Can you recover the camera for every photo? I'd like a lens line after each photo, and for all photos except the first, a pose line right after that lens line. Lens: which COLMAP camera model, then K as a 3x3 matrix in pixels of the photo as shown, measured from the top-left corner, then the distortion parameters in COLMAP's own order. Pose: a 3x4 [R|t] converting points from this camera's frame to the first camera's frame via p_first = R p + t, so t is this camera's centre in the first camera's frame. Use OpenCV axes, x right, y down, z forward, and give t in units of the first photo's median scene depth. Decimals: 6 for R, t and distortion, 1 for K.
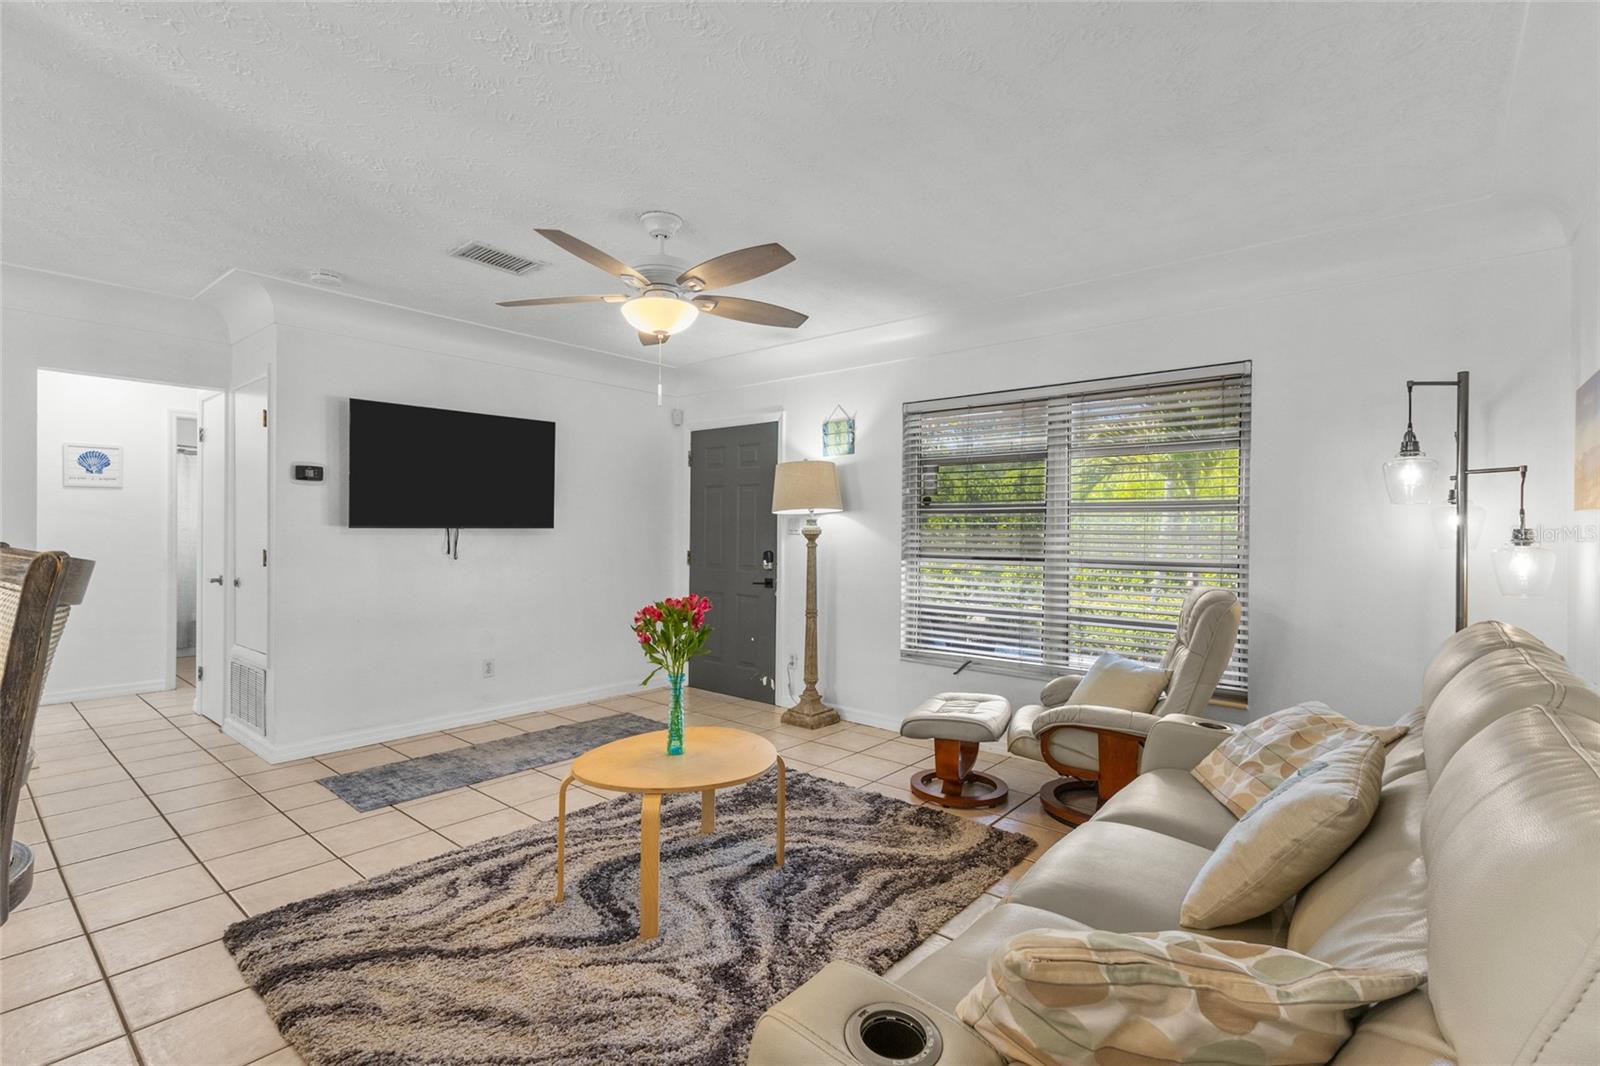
lens RADIAL K [[736.0, 0, 795.1], [0, 736.0, 529.4], [0, 0, 1]] dist [0.001530, 0.002160]
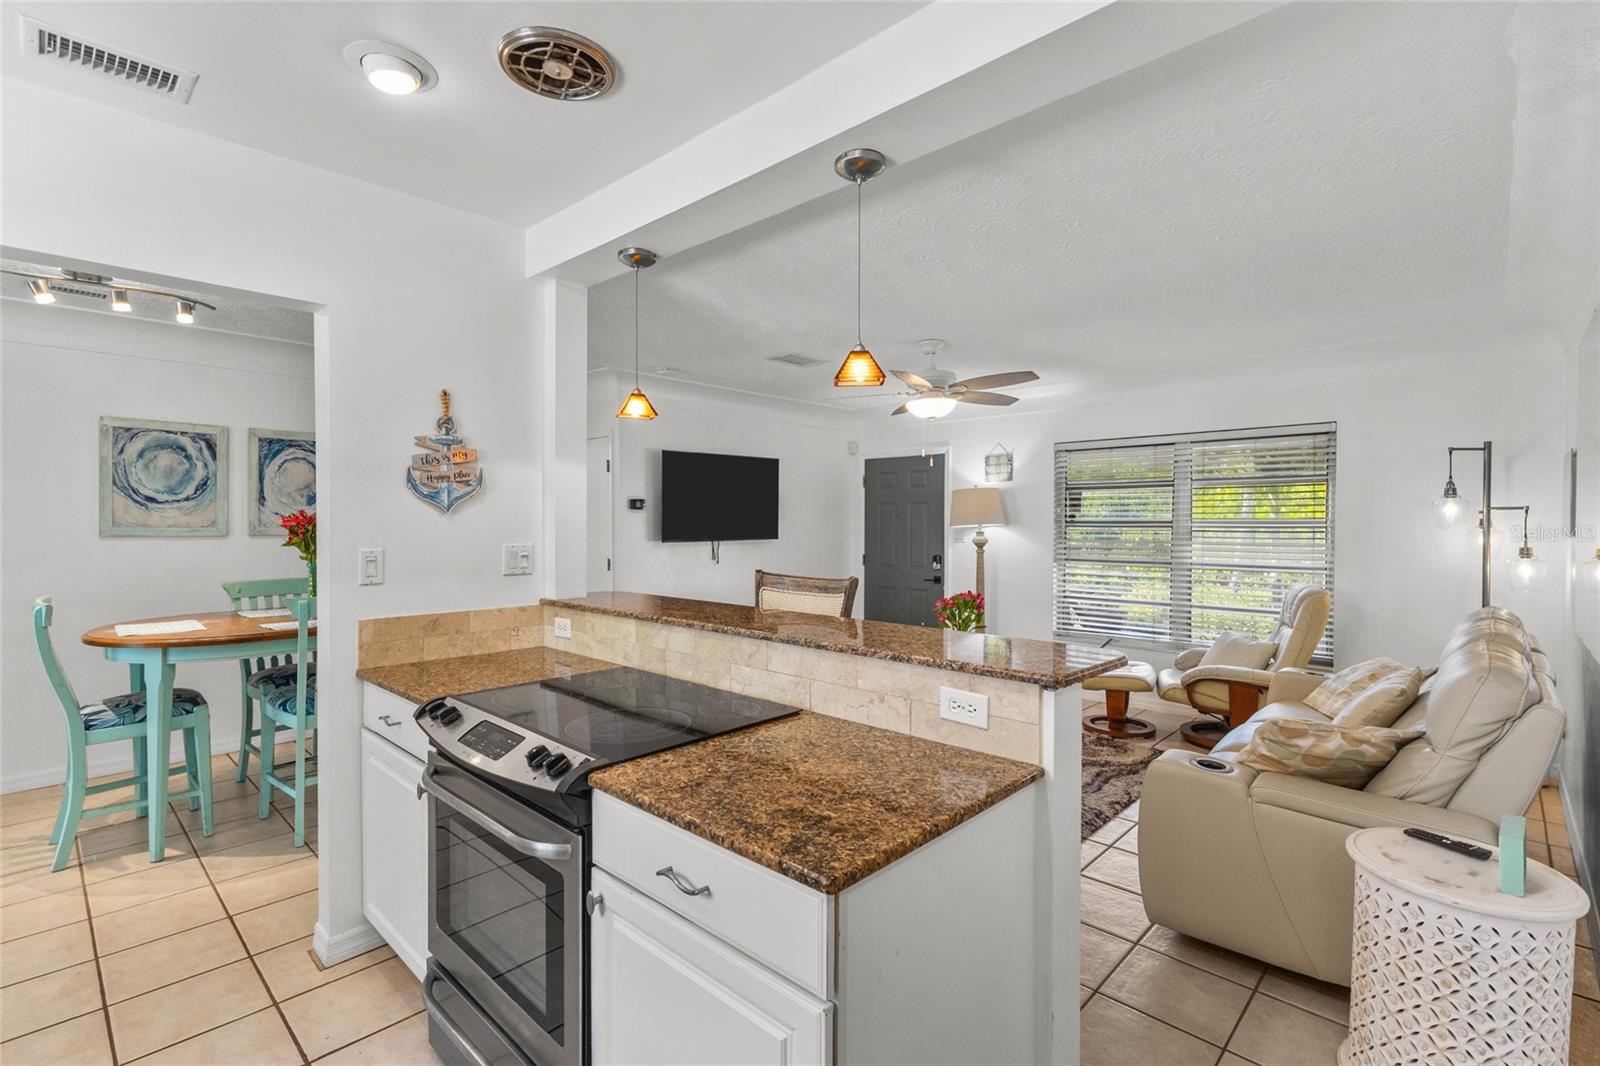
lens RADIAL K [[736.0, 0, 795.2], [0, 736.0, 529.8], [0, 0, 1]] dist [0.001530, 0.002160]
pose [[0.998245, -0.006789, -0.058829, -0.310775], [0.007495, 0.999902, 0.011783, -0.047020], [0.058743, -0.012204, 0.998199, -0.438901]]
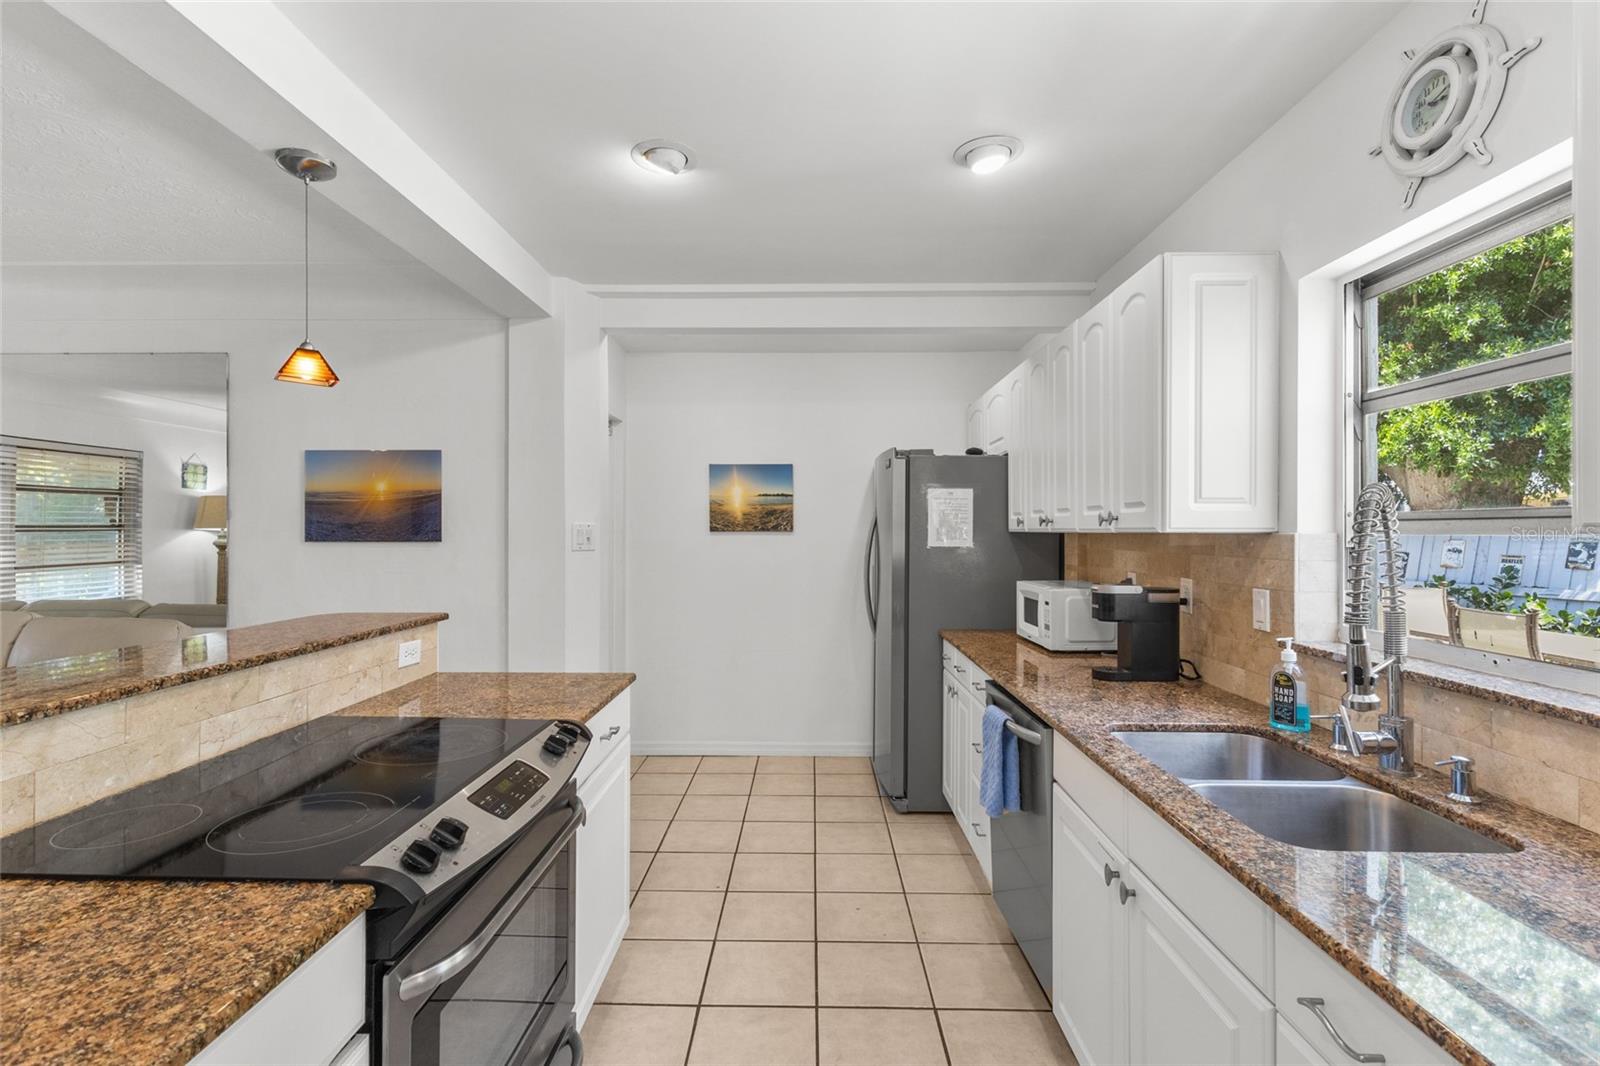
lens RADIAL K [[736.0, 0, 793.7], [0, 736.0, 528.5], [0, 0, 1]] dist [0.001530, 0.002160]
pose [[-0.627536, -0.008909, 0.778537, -0.929130], [-0.008803, 0.999952, 0.004347, -0.045157], [-0.778538, -0.004126, -0.627584, 0.152864]]
